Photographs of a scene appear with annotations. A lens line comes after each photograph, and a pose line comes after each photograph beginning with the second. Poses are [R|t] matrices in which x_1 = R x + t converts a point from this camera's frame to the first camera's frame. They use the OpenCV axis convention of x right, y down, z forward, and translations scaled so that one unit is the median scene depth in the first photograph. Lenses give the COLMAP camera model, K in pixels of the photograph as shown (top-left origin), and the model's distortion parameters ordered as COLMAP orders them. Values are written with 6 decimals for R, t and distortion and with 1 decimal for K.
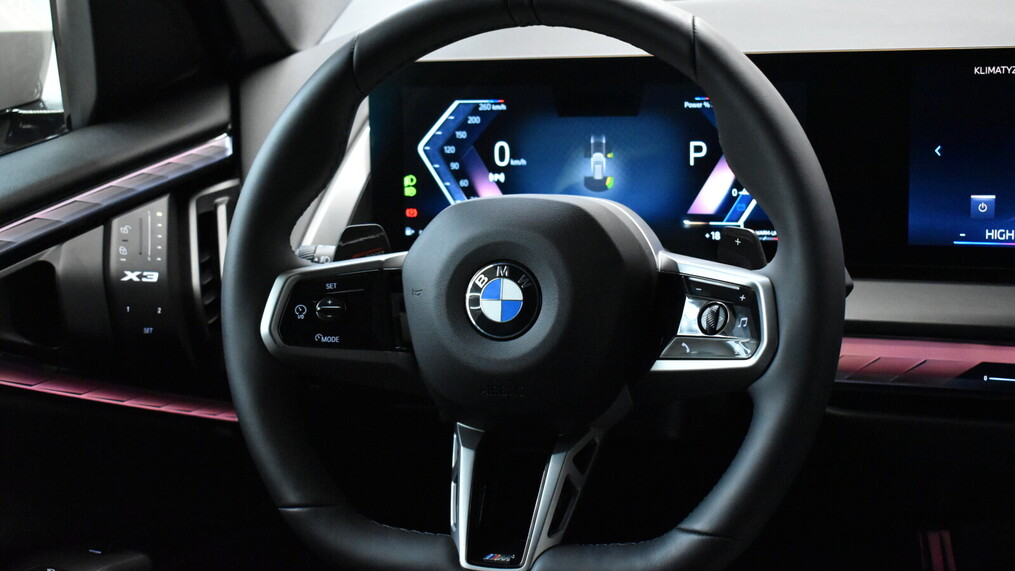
lens RADIAL K [[1512.8, 0, 507.5], [0, 1512.8, 285.5], [0, 0, 1]] dist [-0.030917, 0.009244]
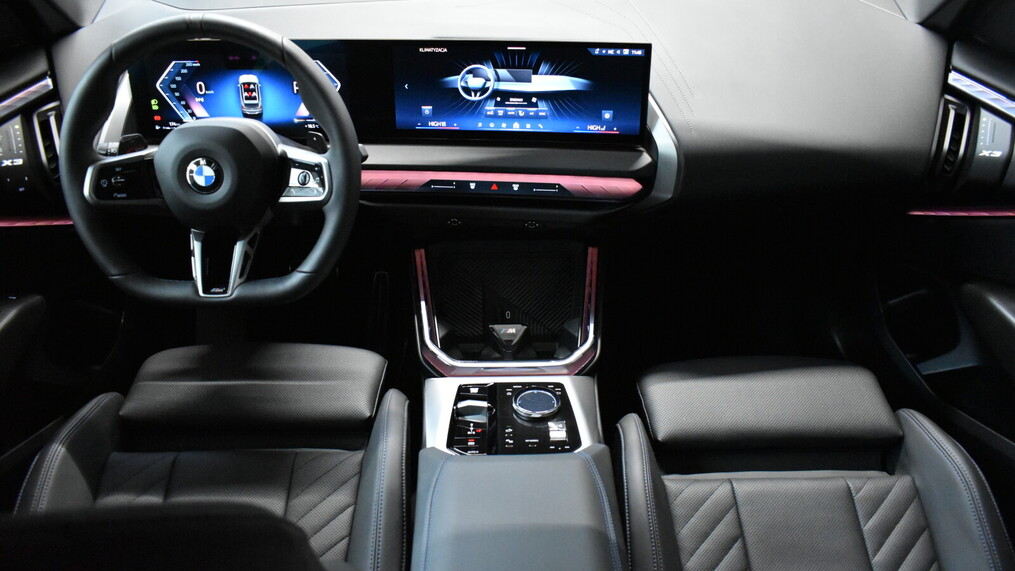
lens RADIAL K [[778.0, 0, 507.5], [0, 778.0, 285.5], [0, 0, 1]] dist [-0.011411, -0.000560]
pose [[0.946453, -0.108888, 0.303923, 0.048334], [0.027213, 0.964961, 0.260979, -0.108840], [-0.321691, -0.238733, 0.916254, -0.187860]]
